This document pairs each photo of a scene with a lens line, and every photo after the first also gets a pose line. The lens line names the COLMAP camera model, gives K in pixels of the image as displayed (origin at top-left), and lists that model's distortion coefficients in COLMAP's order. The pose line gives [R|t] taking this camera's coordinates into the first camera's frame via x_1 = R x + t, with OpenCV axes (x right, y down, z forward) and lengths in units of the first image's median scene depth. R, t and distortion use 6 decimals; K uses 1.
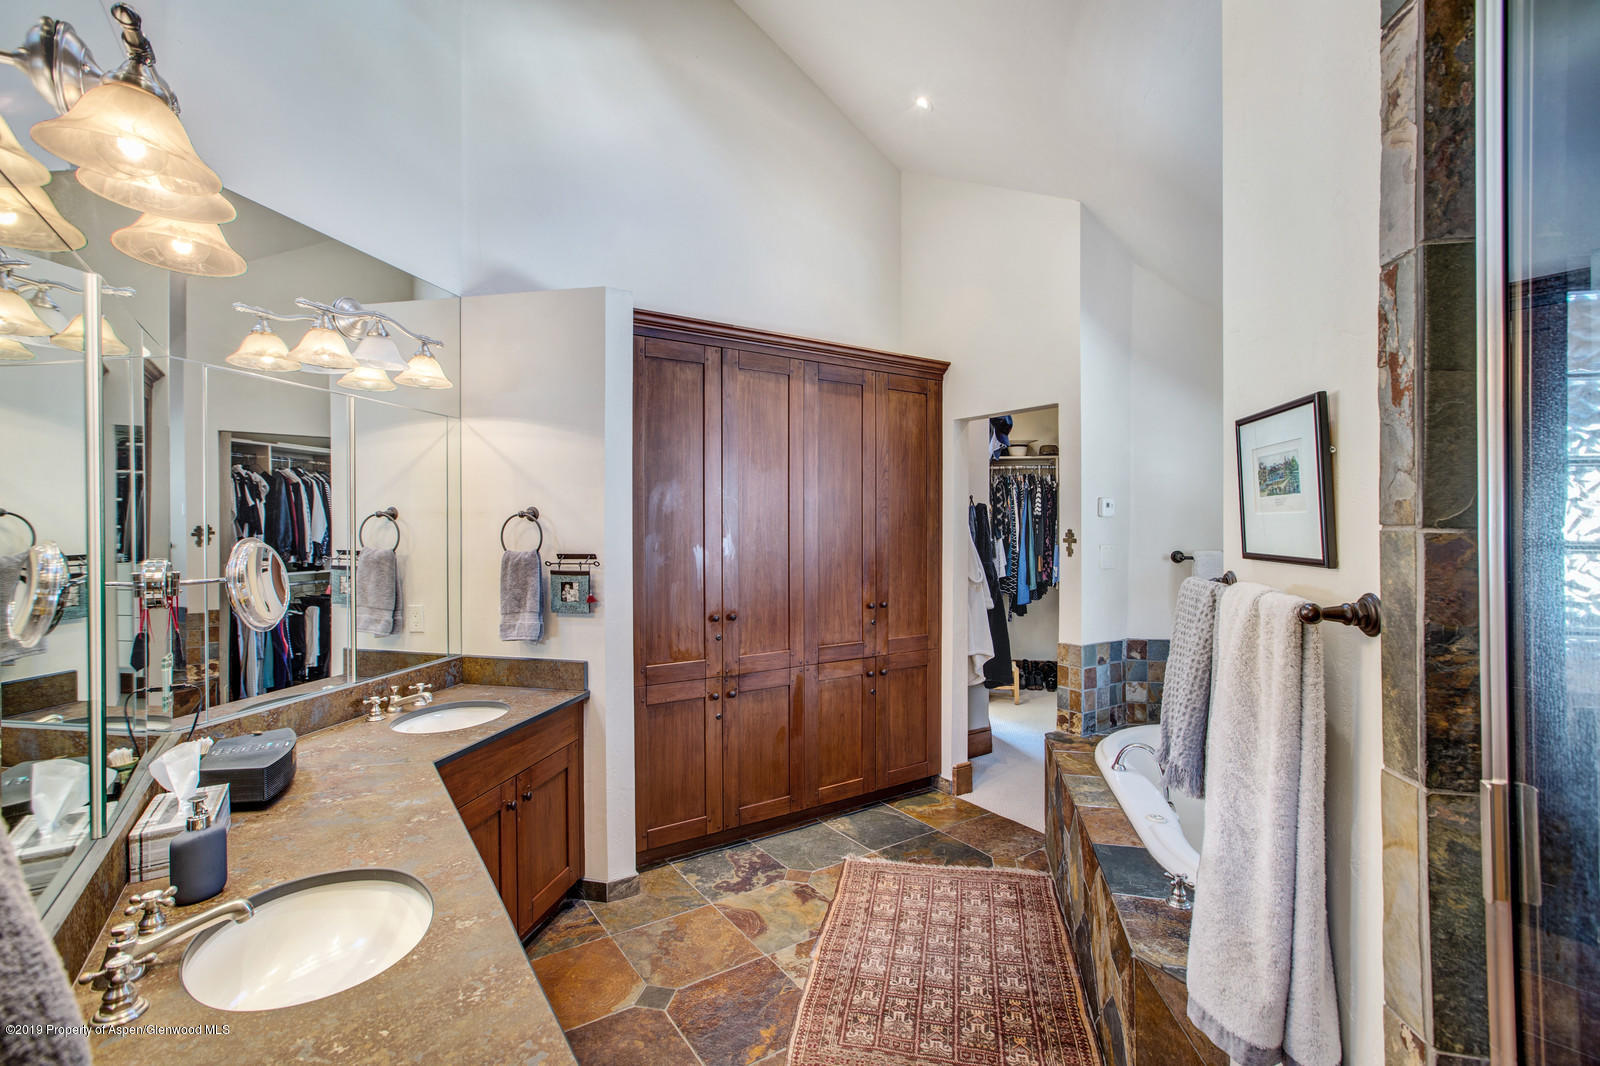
lens RADIAL K [[724.9, 0, 800.0], [0, 724.9, 533.0], [0, 0, 1]] dist [-0.033073, 0.020158]
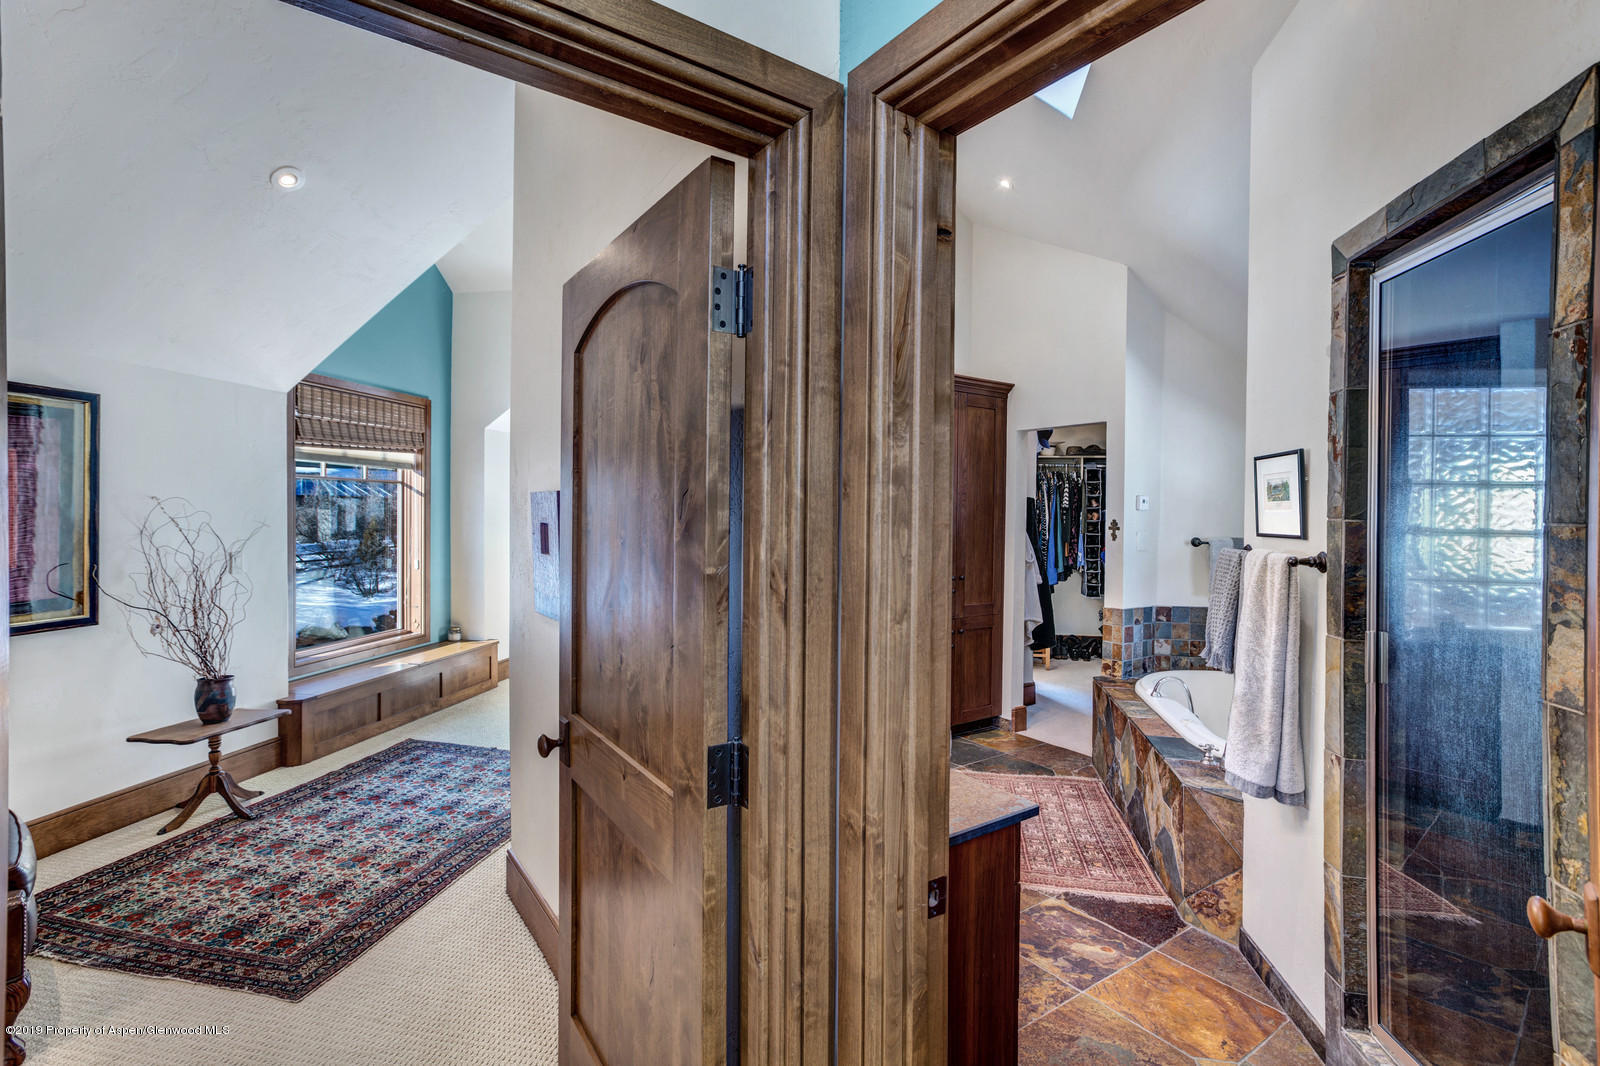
lens RADIAL K [[734.2, 0, 801.5], [0, 734.2, 528.5], [0, 0, 1]] dist [-0.017505, 0.010791]
pose [[0.999803, 0.011867, 0.015939, -0.255765], [-0.012020, 0.999882, 0.009552, 0.006137], [-0.015823, -0.009742, 0.999827, -0.373861]]
